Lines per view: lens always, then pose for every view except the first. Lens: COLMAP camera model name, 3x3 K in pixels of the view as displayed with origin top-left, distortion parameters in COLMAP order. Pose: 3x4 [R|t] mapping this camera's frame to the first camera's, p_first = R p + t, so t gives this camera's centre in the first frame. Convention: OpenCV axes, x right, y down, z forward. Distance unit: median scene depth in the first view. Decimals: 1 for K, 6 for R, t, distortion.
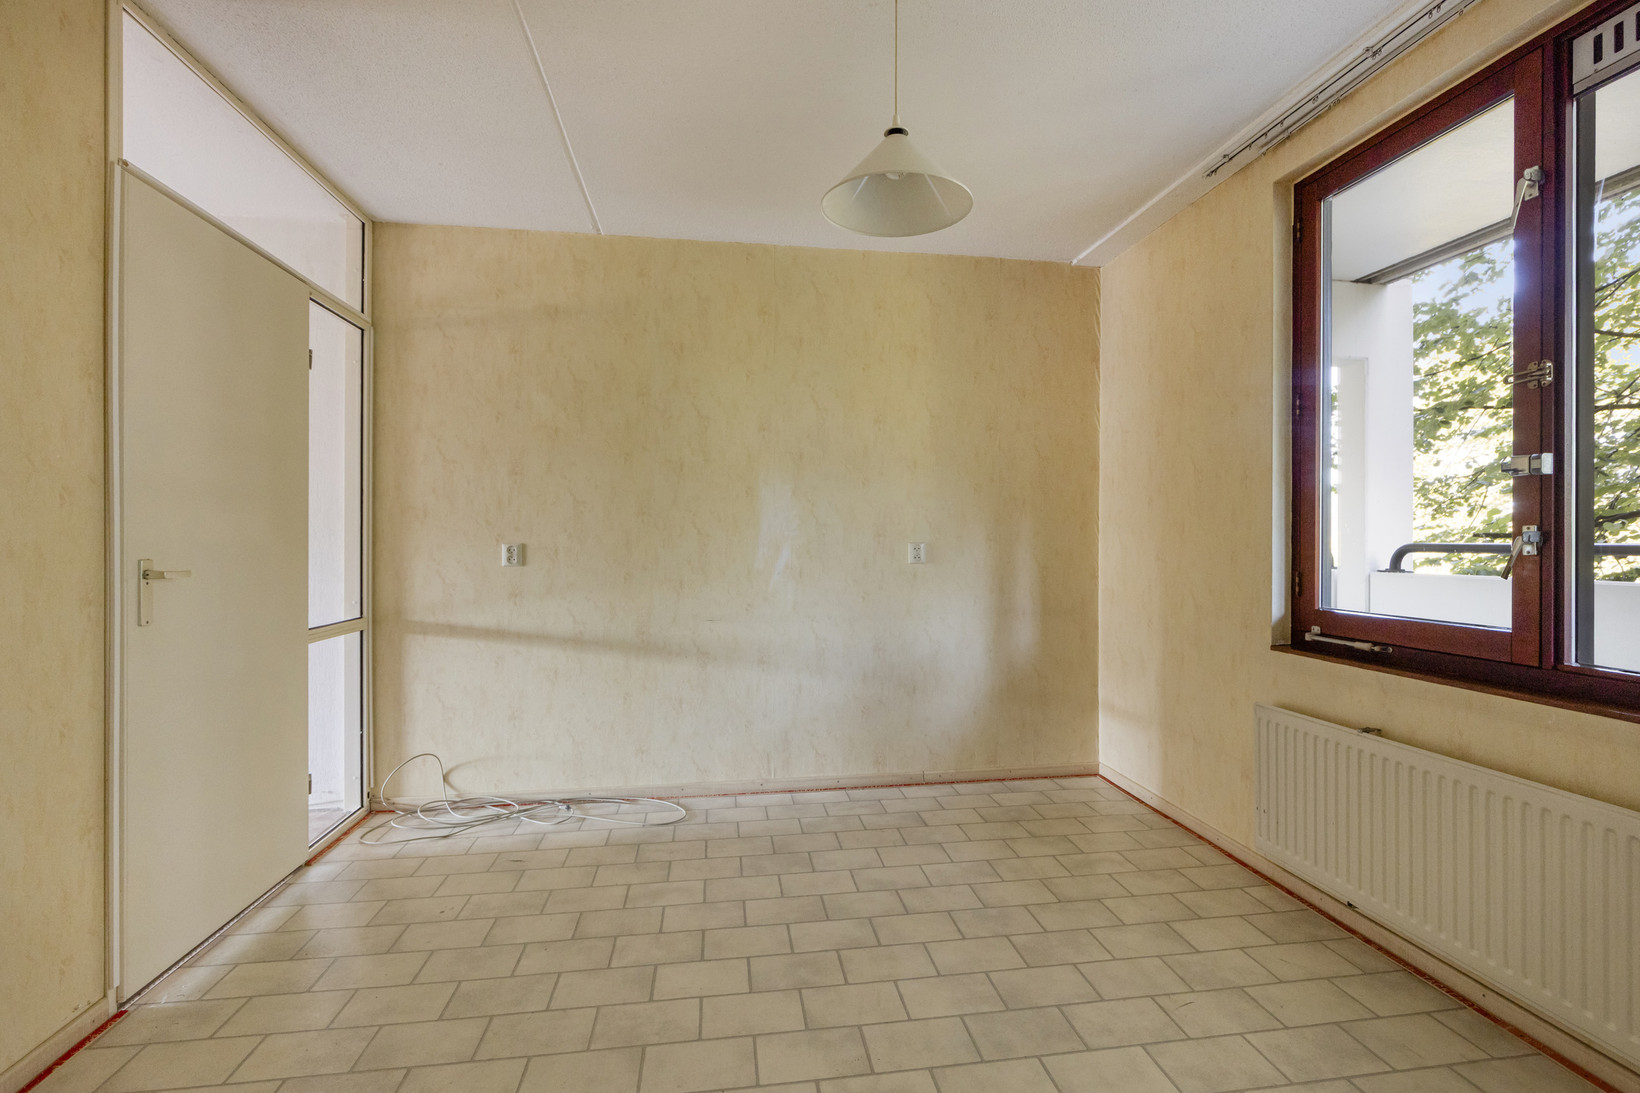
lens RADIAL K [[735.4, 0, 820.0], [0, 735.4, 546.5], [0, 0, 1]] dist [-0.000148, 0.000024]
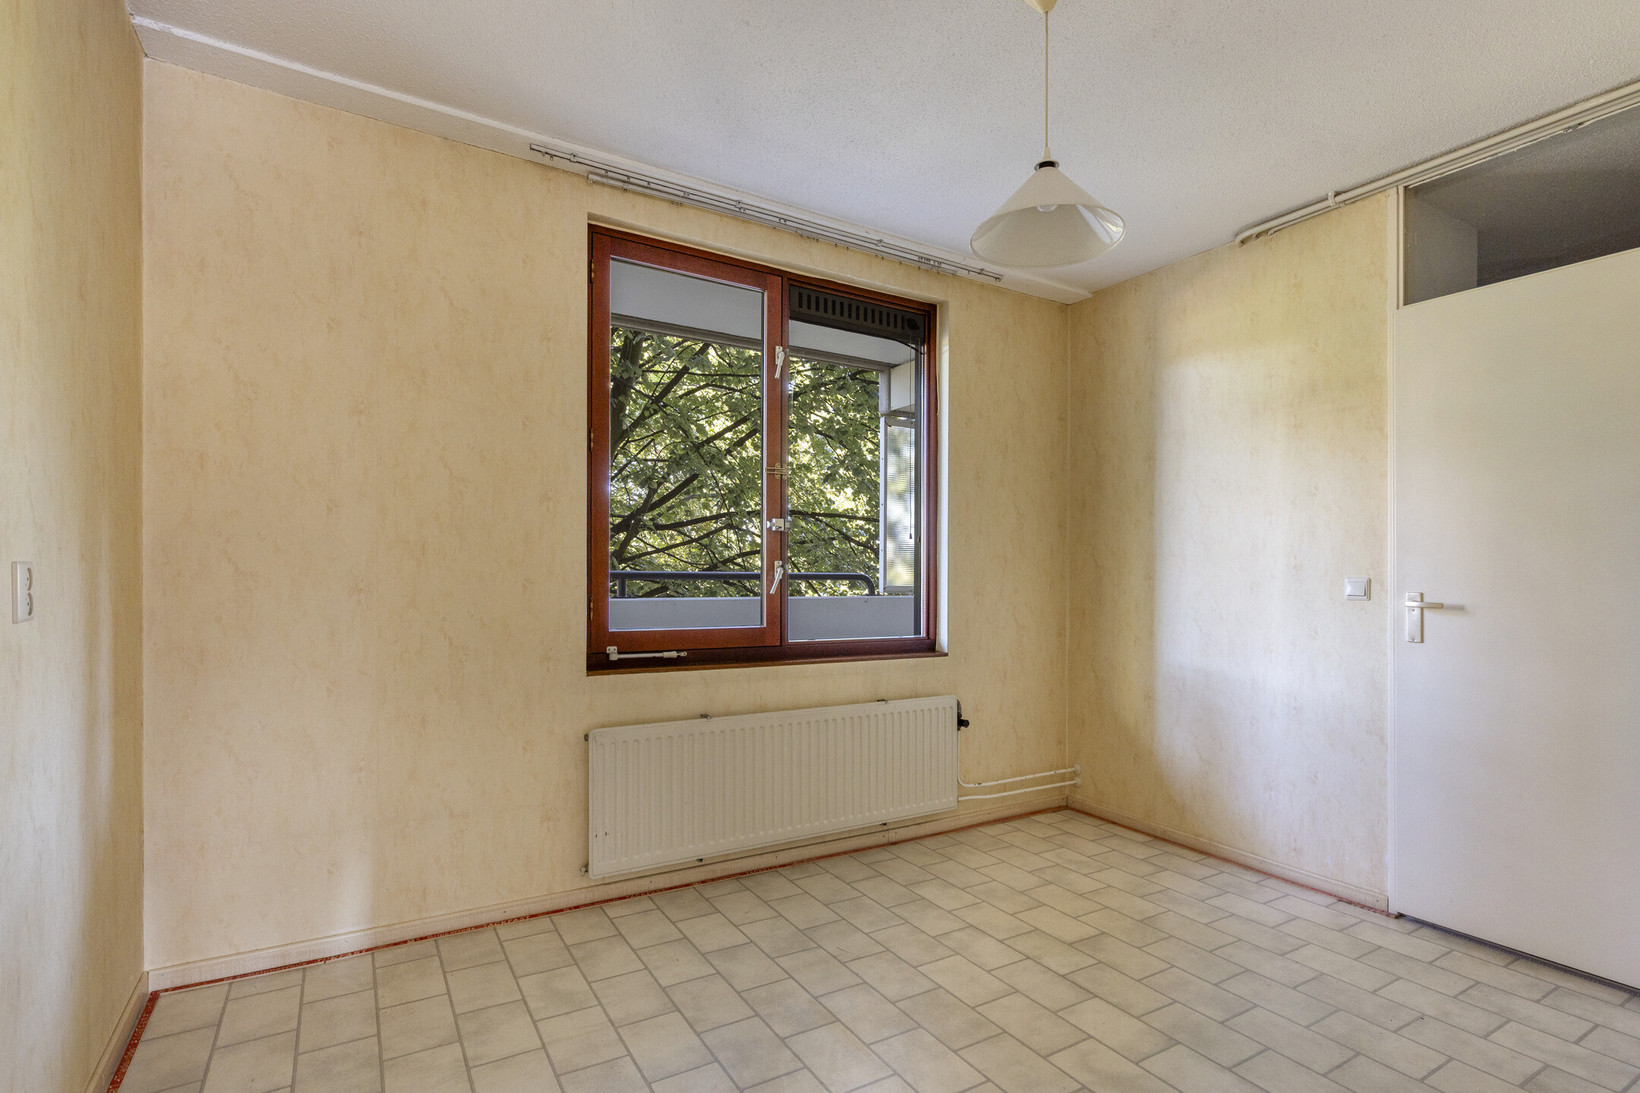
lens RADIAL K [[796.2, 0, 822.8], [0, 796.2, 573.8], [0, 0, 1]] dist [0.000606, -0.000080]
pose [[-0.385439, 0.001484, 0.922732, -0.540876], [-0.000402, 0.999998, -0.001776, 0.002924], [-0.922733, -0.001055, -0.385437, 1.180011]]
